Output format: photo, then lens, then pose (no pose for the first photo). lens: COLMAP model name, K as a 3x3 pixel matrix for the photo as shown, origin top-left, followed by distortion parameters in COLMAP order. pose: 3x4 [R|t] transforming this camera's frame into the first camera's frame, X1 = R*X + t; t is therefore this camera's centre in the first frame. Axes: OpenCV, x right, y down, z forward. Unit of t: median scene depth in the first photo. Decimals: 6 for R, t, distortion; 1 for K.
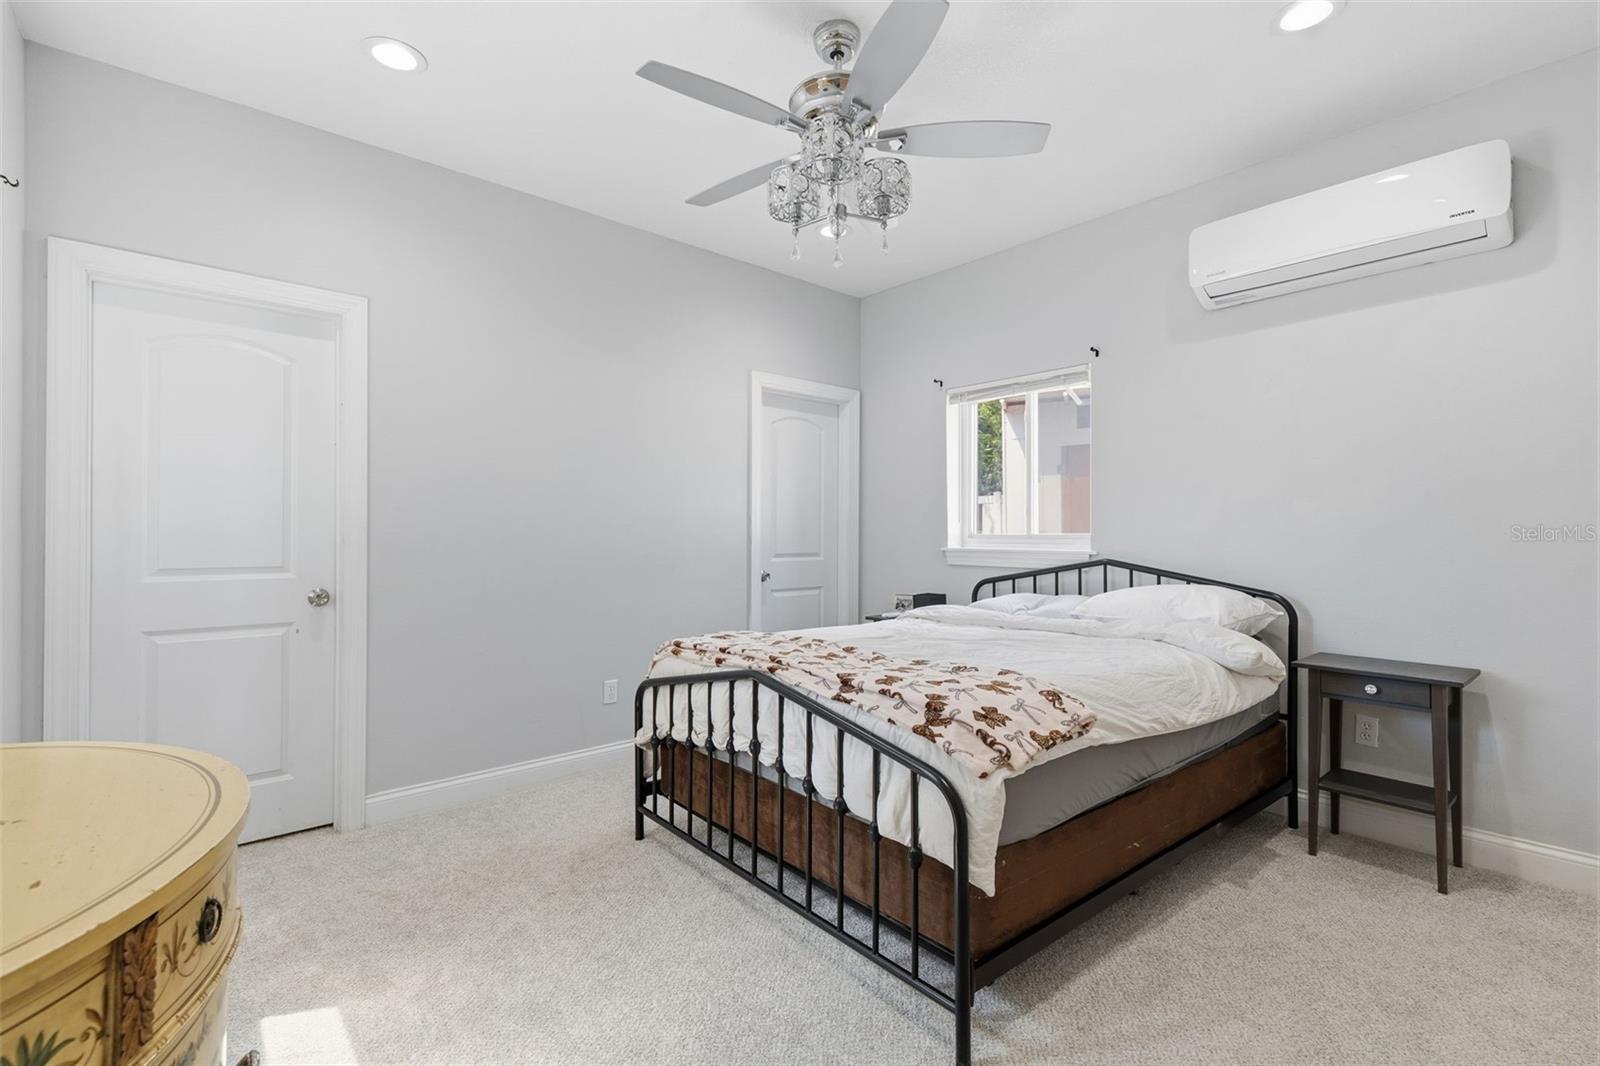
lens RADIAL K [[714.7, 0, 803.2], [0, 714.7, 532.3], [0, 0, 1]] dist [0.003513, -0.000617]
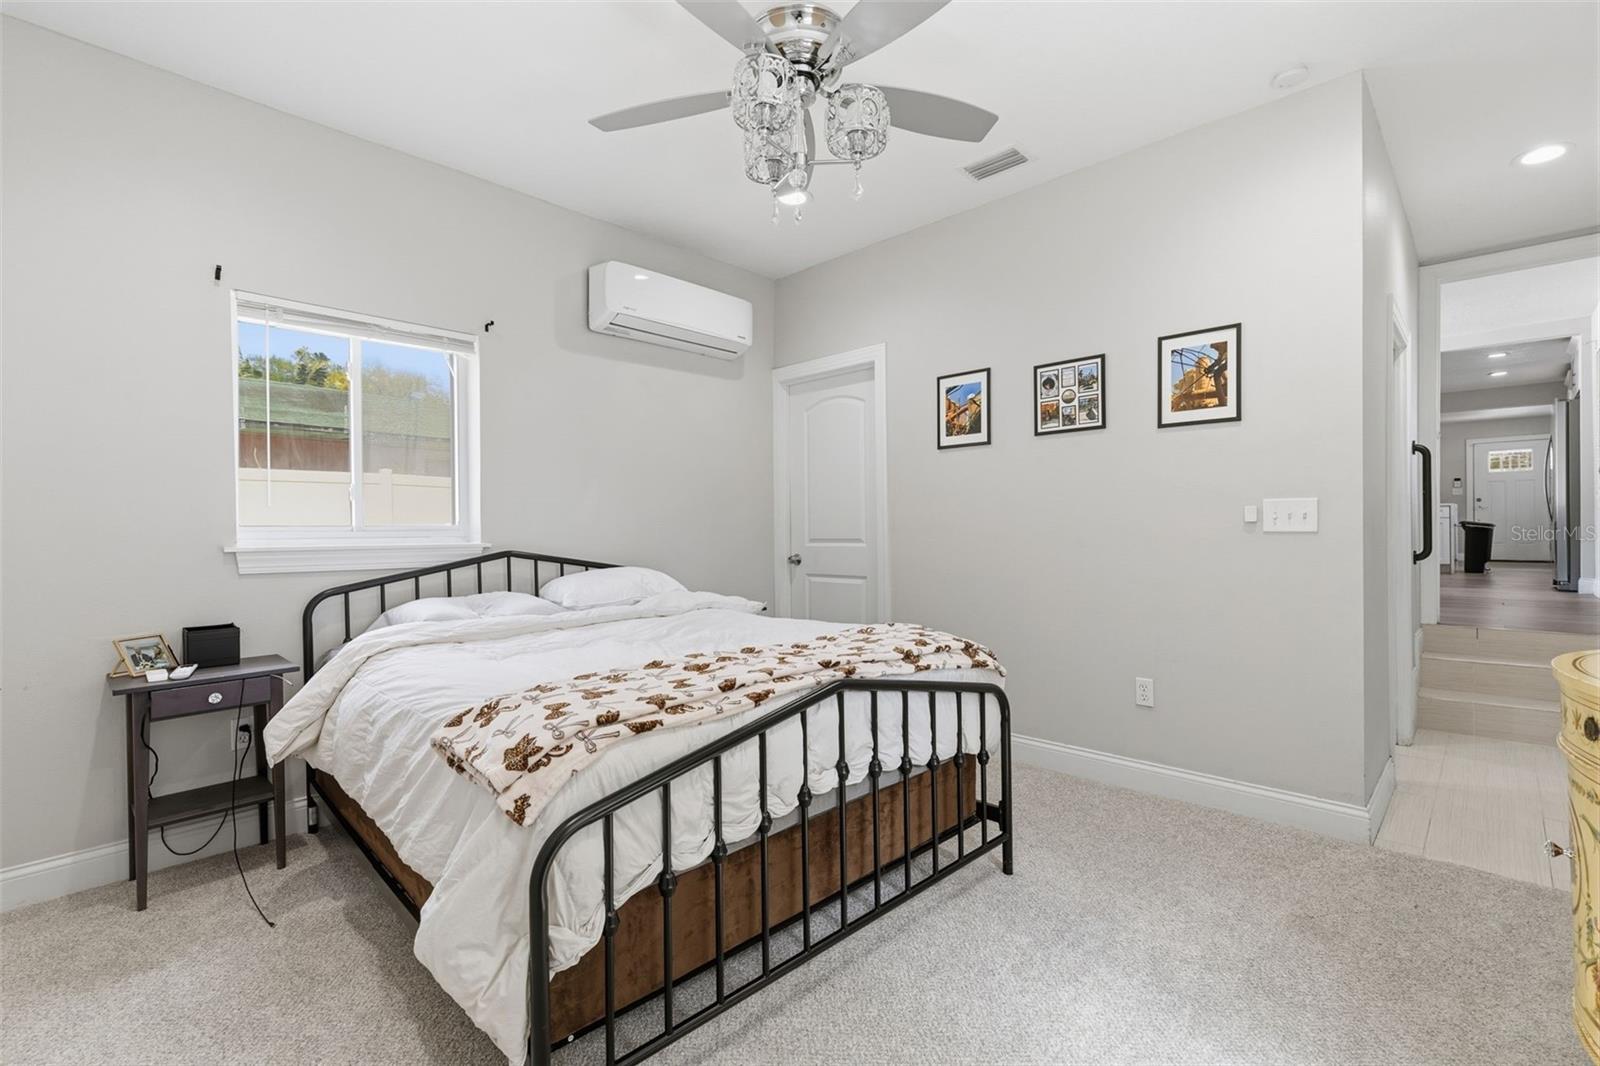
lens RADIAL K [[714.7, 0, 803.2], [0, 714.7, 532.3], [0, 0, 1]] dist [0.003513, -0.000617]
pose [[-0.082476, -0.002642, 0.996590, -0.750632], [0.005741, 0.999979, 0.003126, 0.016296], [-0.996577, 0.005979, -0.082459, 0.937743]]
